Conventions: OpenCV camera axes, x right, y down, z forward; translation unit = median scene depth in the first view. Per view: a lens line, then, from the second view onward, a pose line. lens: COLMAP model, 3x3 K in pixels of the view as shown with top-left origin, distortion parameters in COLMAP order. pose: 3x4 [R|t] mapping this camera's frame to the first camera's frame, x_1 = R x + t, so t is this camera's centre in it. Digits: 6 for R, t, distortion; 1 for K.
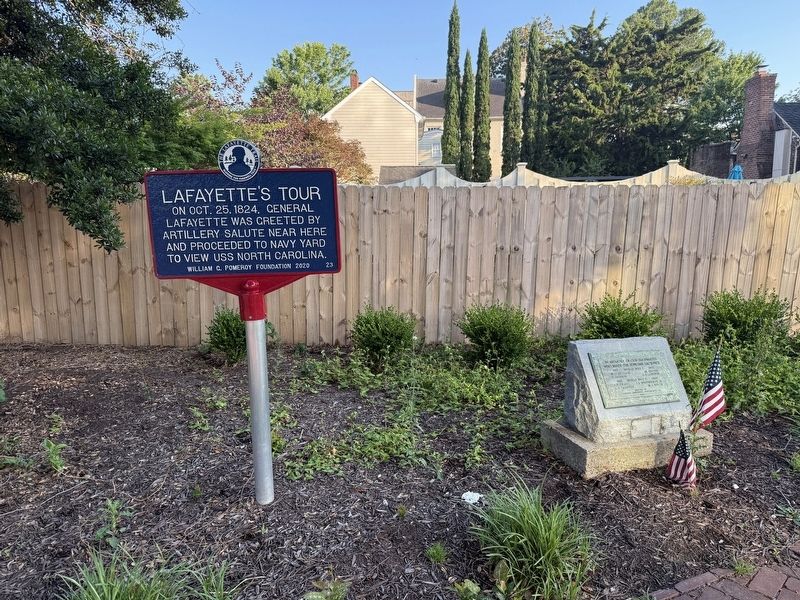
lens RADIAL K [[564.8, 0, 404.7], [0, 564.8, 303.0], [0, 0, 1]] dist [0.048930, -0.063064]
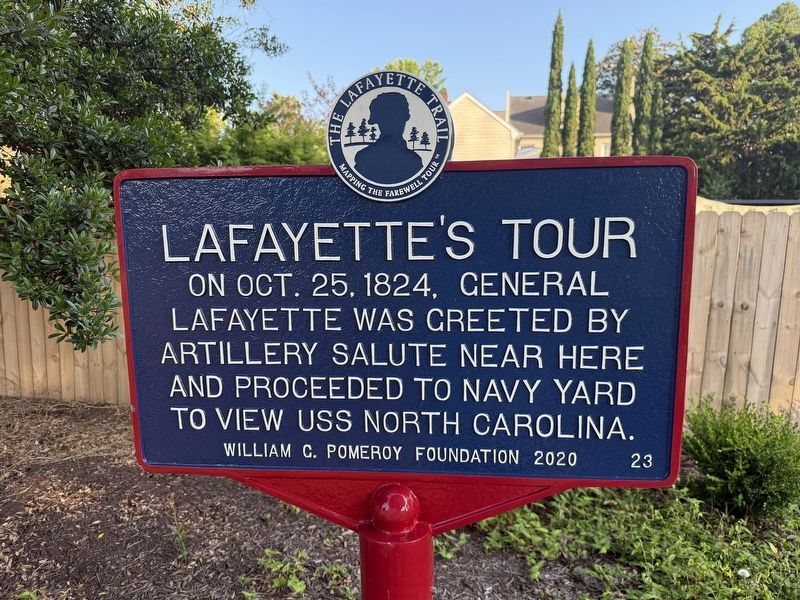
lens RADIAL K [[564.8, 0, 395.3], [0, 564.8, 301.1], [0, 0, 1]] dist [0.048930, -0.063064]
pose [[0.988344, 0.036153, -0.147884, -0.102138], [-0.041847, 0.998490, -0.035575, -0.063238], [0.146375, 0.041349, 0.988365, 0.296445]]
